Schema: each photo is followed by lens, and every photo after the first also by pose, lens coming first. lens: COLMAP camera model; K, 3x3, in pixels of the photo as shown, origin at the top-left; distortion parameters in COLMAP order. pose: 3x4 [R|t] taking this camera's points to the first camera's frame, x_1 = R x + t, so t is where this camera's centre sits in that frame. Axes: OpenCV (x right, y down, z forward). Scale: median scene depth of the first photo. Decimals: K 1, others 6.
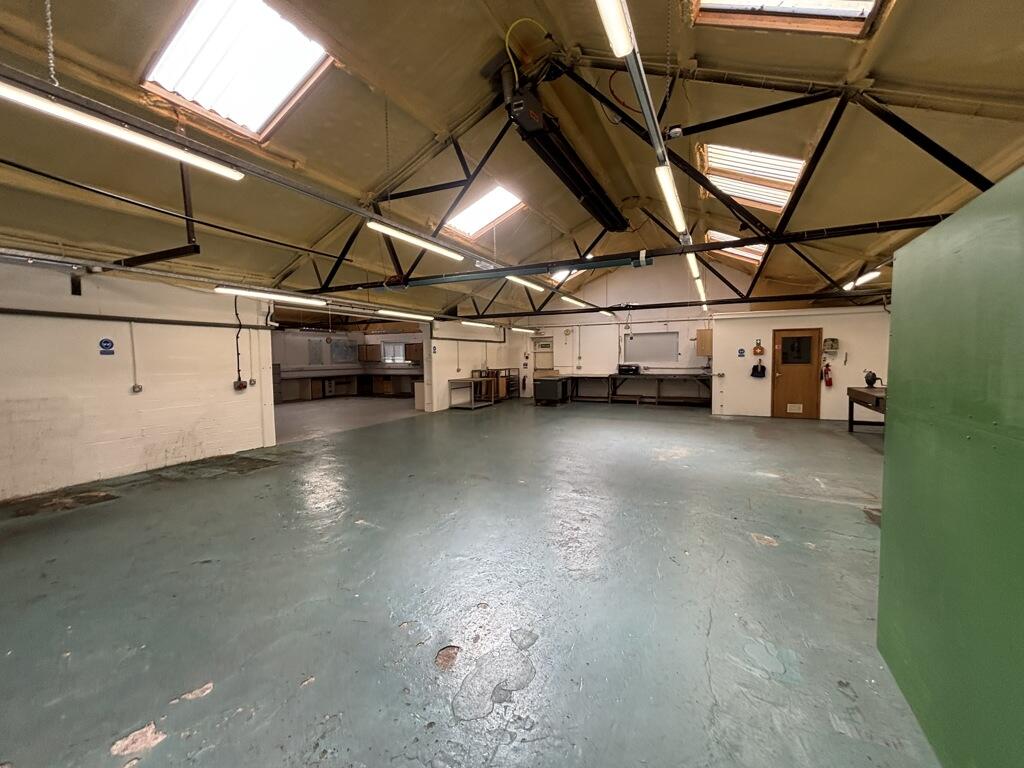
lens RADIAL K [[415.3, 0, 513.7], [0, 415.3, 385.9], [0, 0, 1]] dist [0.001194, -0.000182]
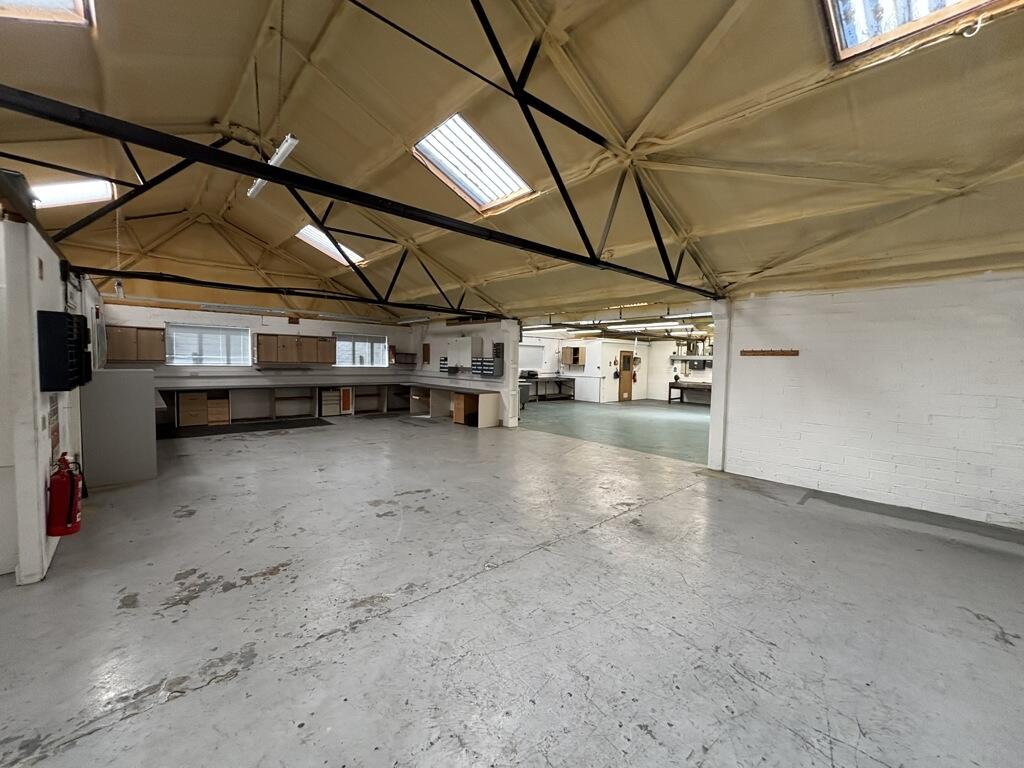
lens RADIAL K [[415.3, 0, 510.9], [0, 415.3, 383.0], [0, 0, 1]] dist [0.001194, -0.000182]
pose [[0.367069, -0.031726, 0.929652, -0.714113], [0.038198, 0.999089, 0.019013, -0.031714], [-0.929409, 0.028532, 0.367947, 0.484255]]
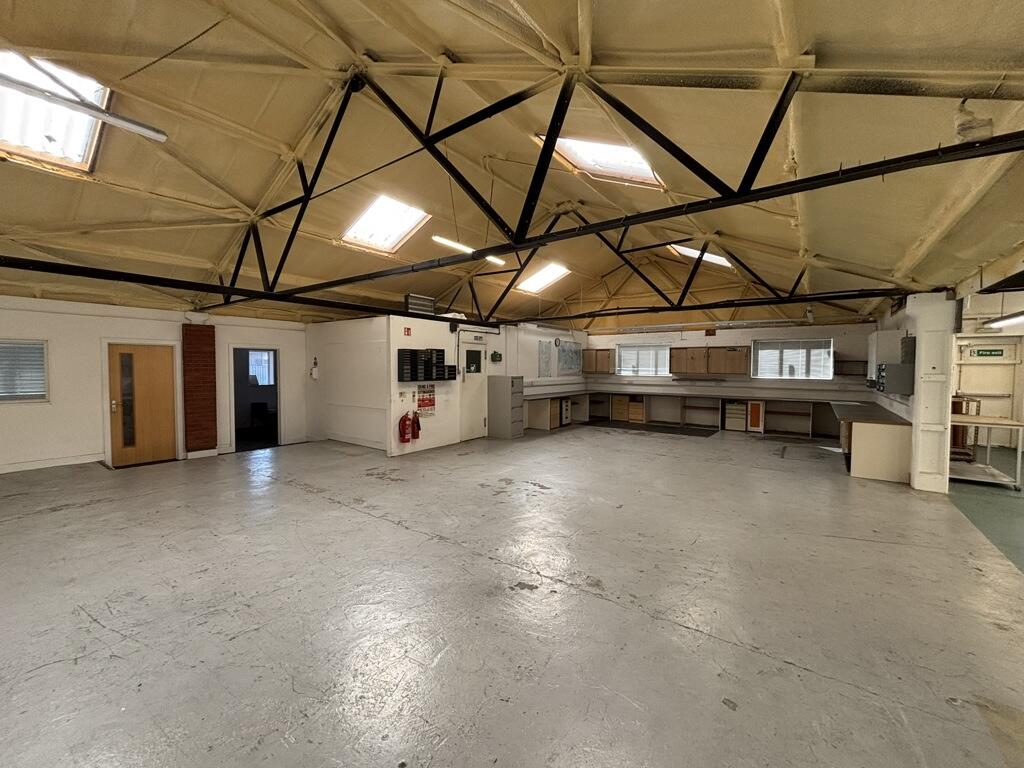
lens RADIAL K [[415.3, 0, 508.8], [0, 415.3, 382.5], [0, 0, 1]] dist [0.001194, -0.000182]
pose [[0.983998, 0.024344, -0.176509, -0.419066], [-0.029333, 0.999239, -0.025715, -0.023012], [0.175749, 0.030482, 0.983963, 0.320197]]
